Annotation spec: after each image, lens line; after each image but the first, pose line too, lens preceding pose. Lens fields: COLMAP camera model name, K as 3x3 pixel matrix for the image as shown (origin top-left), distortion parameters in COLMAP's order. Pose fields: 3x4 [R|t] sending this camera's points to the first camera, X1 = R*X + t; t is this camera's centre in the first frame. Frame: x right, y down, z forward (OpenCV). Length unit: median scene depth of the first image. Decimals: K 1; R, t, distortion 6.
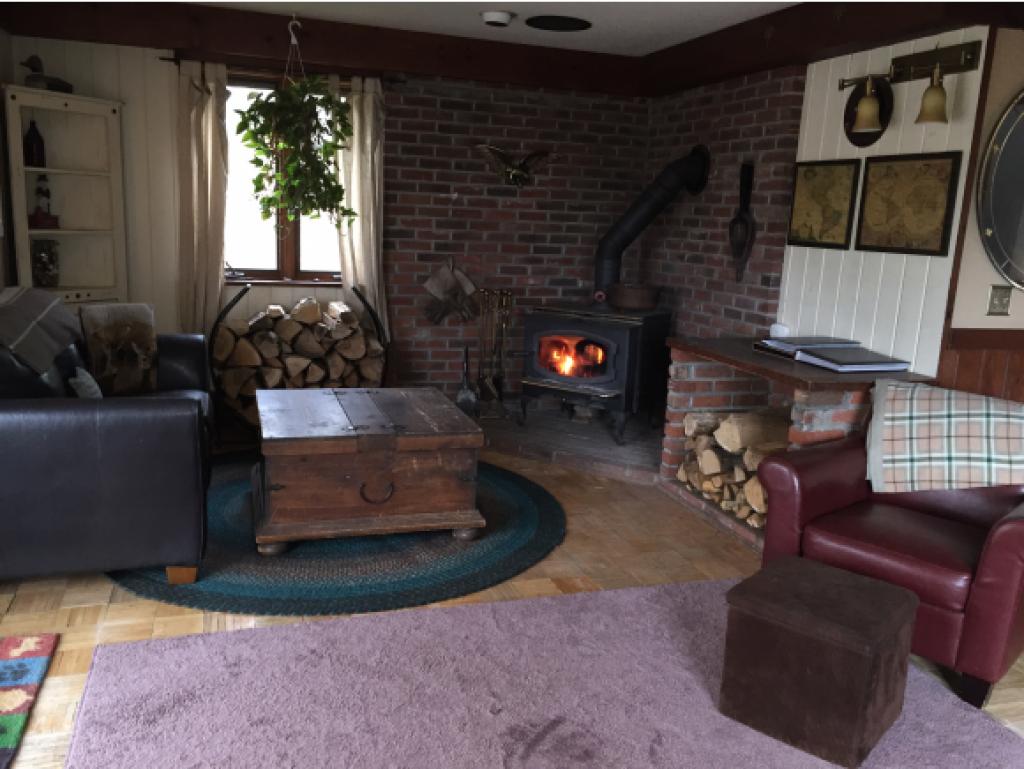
lens RADIAL K [[854.8, 0, 511.7], [0, 854.8, 403.3], [0, 0, 1]] dist [-0.001444, -0.006888]
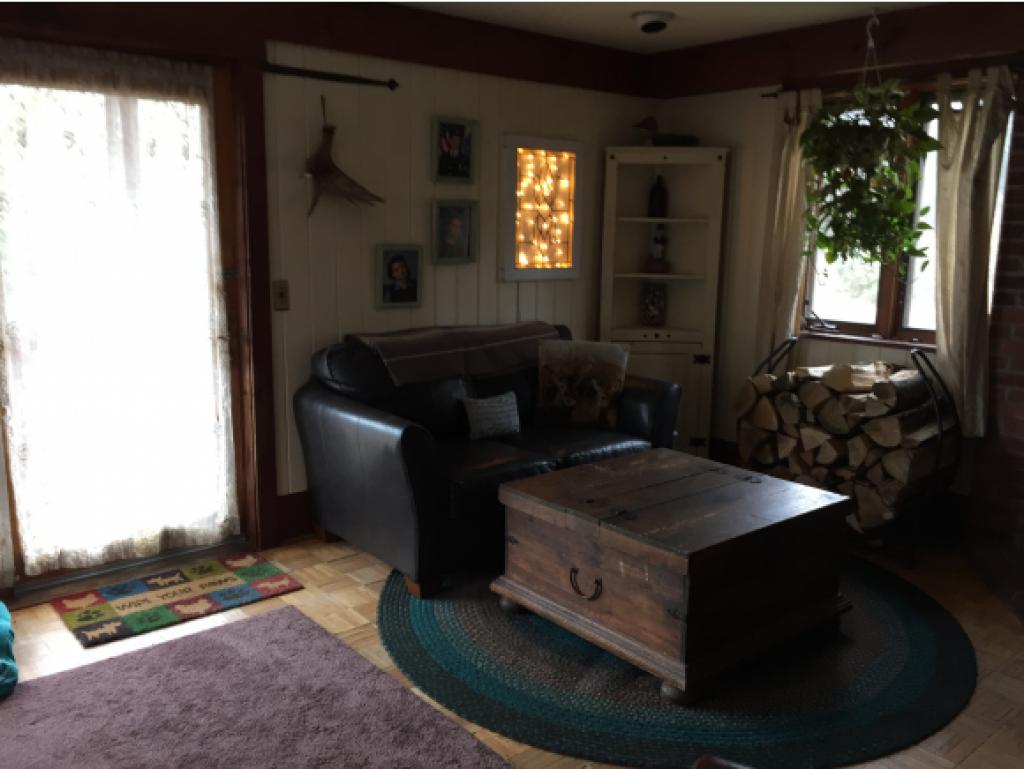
lens RADIAL K [[856.2, 0, 512.0], [0, 856.2, 384.5], [0, 0, 1]] dist [0.009401, -0.000891]
pose [[0.367317, 0.121107, -0.922178, 0.406262], [-0.197759, 0.978985, 0.049797, -0.082299], [0.908829, 0.164077, 0.383548, 0.431683]]
